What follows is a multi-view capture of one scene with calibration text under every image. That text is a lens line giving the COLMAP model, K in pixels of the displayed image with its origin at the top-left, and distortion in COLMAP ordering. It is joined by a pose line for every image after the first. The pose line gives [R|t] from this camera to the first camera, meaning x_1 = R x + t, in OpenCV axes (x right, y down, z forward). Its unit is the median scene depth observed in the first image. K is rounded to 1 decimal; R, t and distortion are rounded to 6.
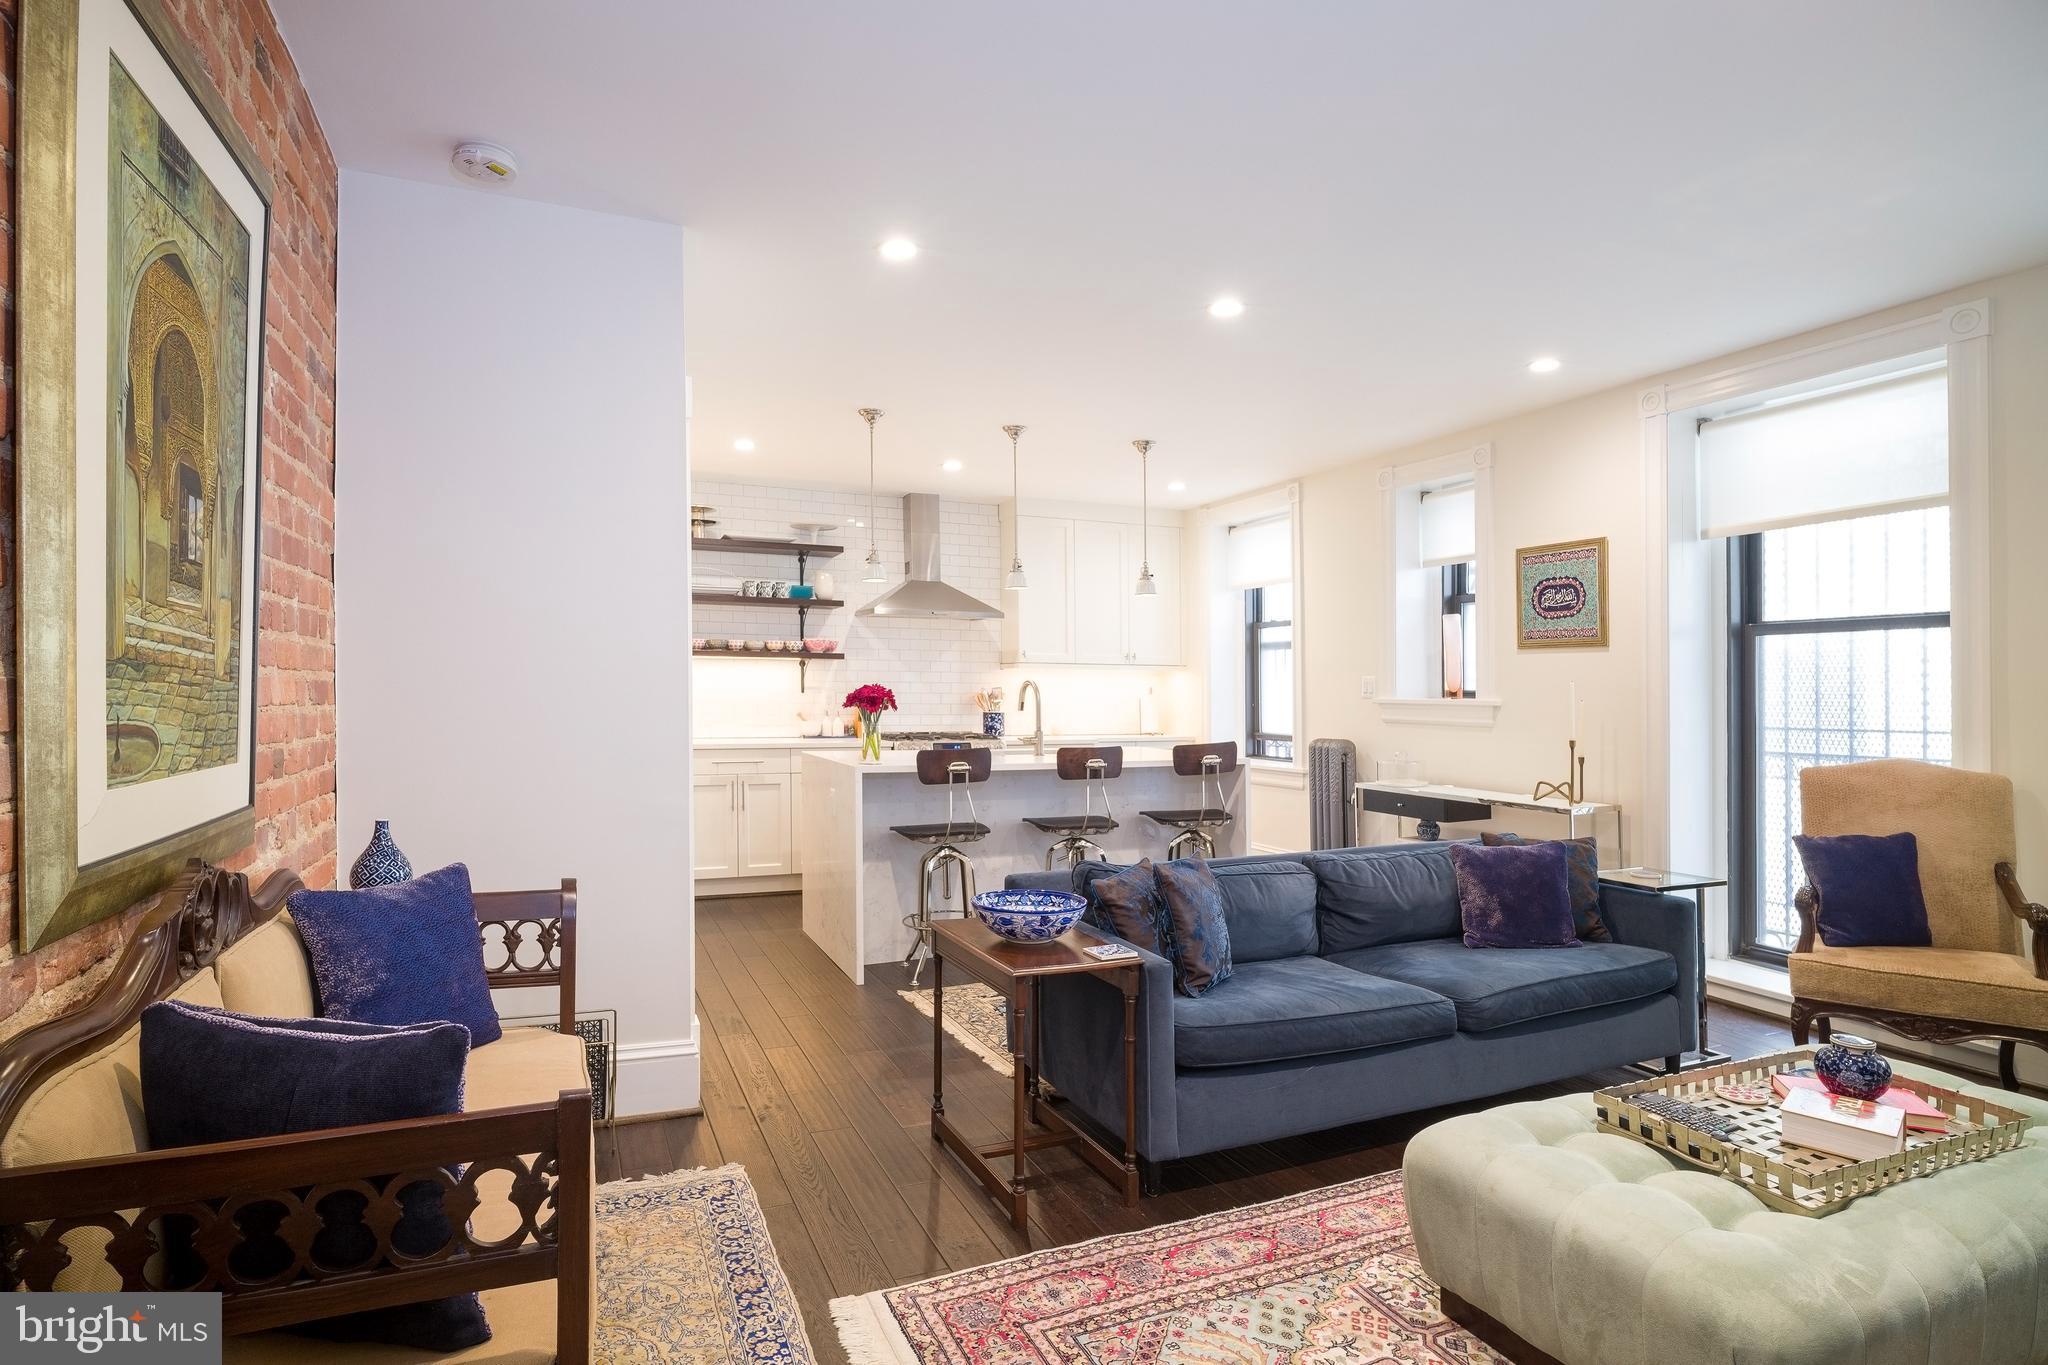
lens RADIAL K [[1082.0, 0, 989.1], [0, 1082.0, 660.6], [0, 0, 1]] dist [-0.006160, 0.002973]
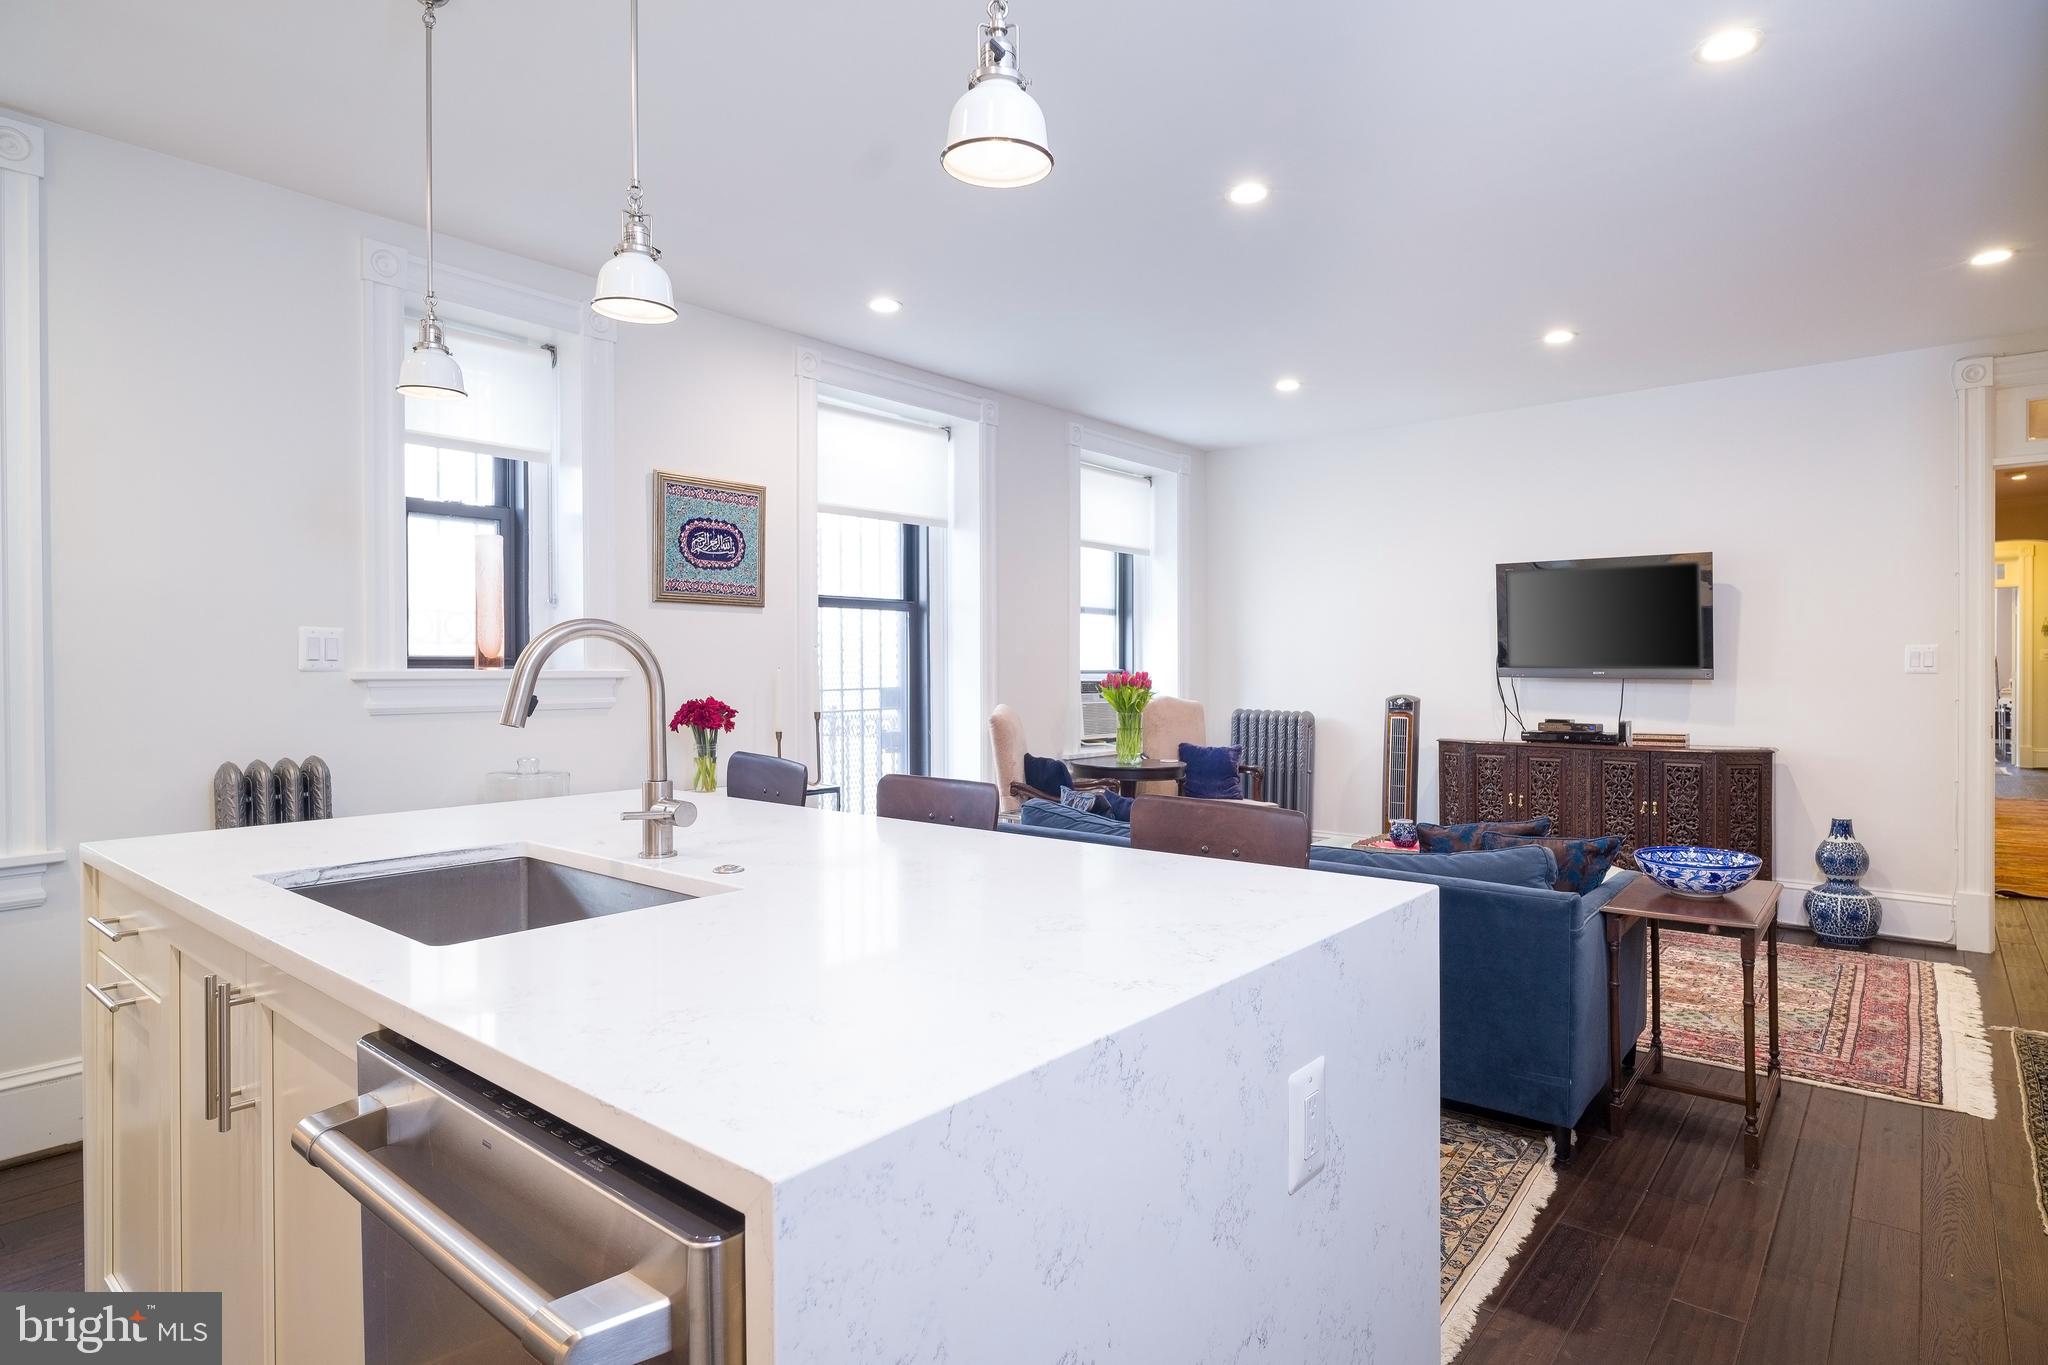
lens RADIAL K [[1082.0, 0, 1069.7], [0, 1082.0, 677.0], [0, 0, 1]] dist [-0.006160, 0.002973]
pose [[-0.490471, -0.013924, 0.871346, -0.302486], [-0.023273, 0.999725, 0.002875, 0.032050], [-0.871147, -0.018869, -0.490660, 1.086058]]
